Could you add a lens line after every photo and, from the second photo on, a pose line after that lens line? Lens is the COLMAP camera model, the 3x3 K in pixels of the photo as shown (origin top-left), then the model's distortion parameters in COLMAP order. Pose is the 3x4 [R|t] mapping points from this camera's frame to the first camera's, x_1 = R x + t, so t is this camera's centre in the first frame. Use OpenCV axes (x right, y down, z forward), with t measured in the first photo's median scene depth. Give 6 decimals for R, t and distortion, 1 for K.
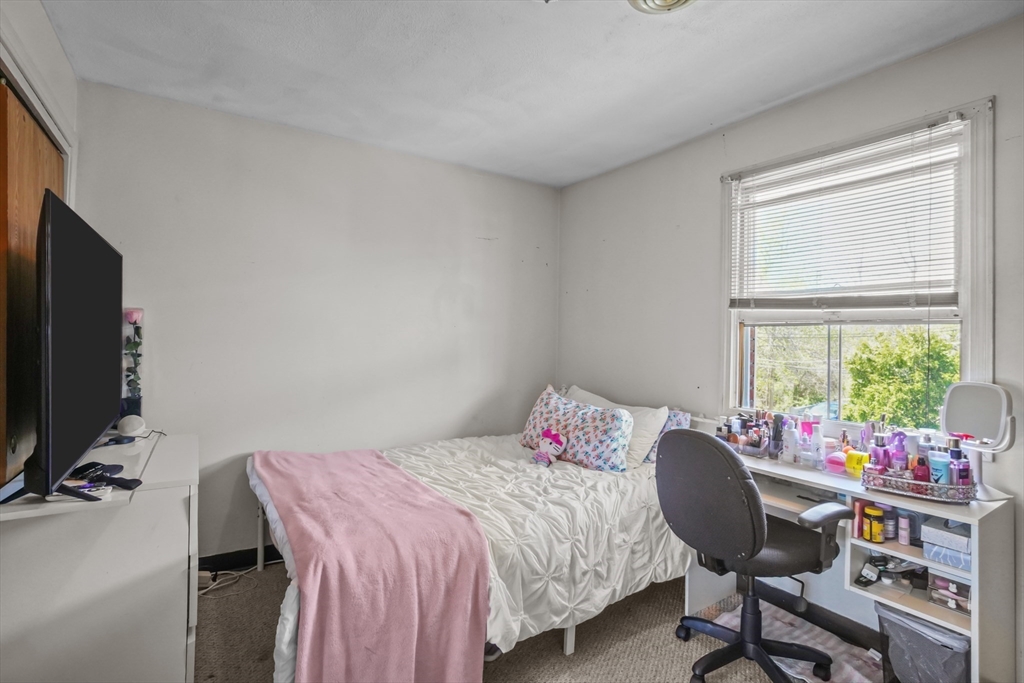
lens RADIAL K [[485.4, 0, 512.0], [0, 485.4, 341.5], [0, 0, 1]] dist [-0.025285, 0.021864]
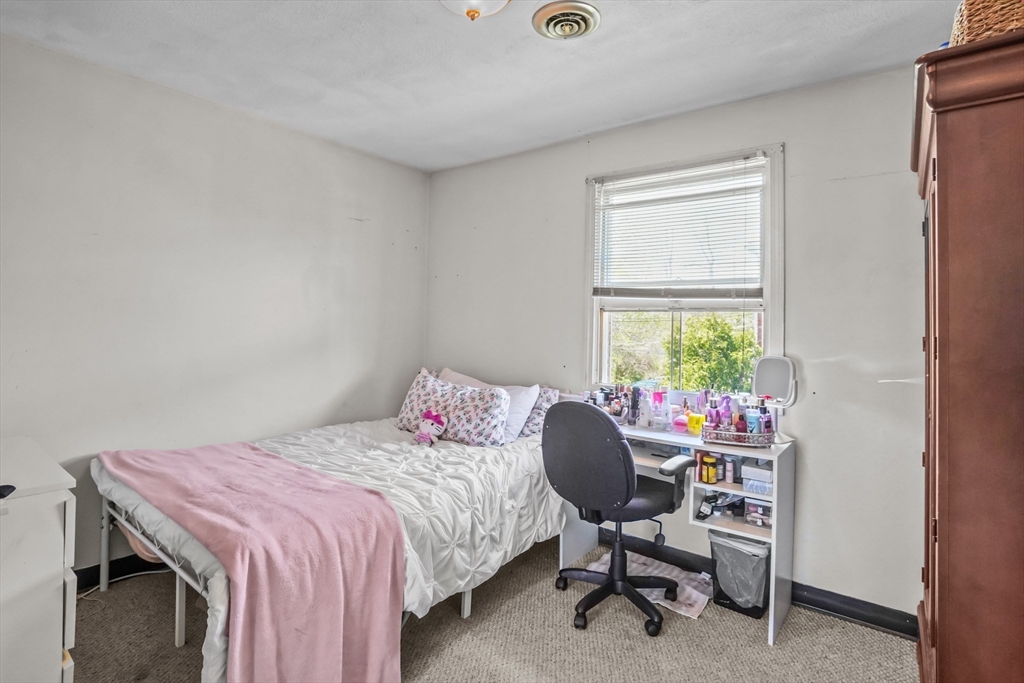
lens RADIAL K [[484.4, 0, 512.5], [0, 484.4, 327.6], [0, 0, 1]] dist [-0.002663, 0.012194]
pose [[0.957837, -0.001490, 0.287307, -0.096369], [-0.000126, 0.999984, 0.005605, -0.001083], [-0.287311, -0.005404, 0.957822, -0.060080]]
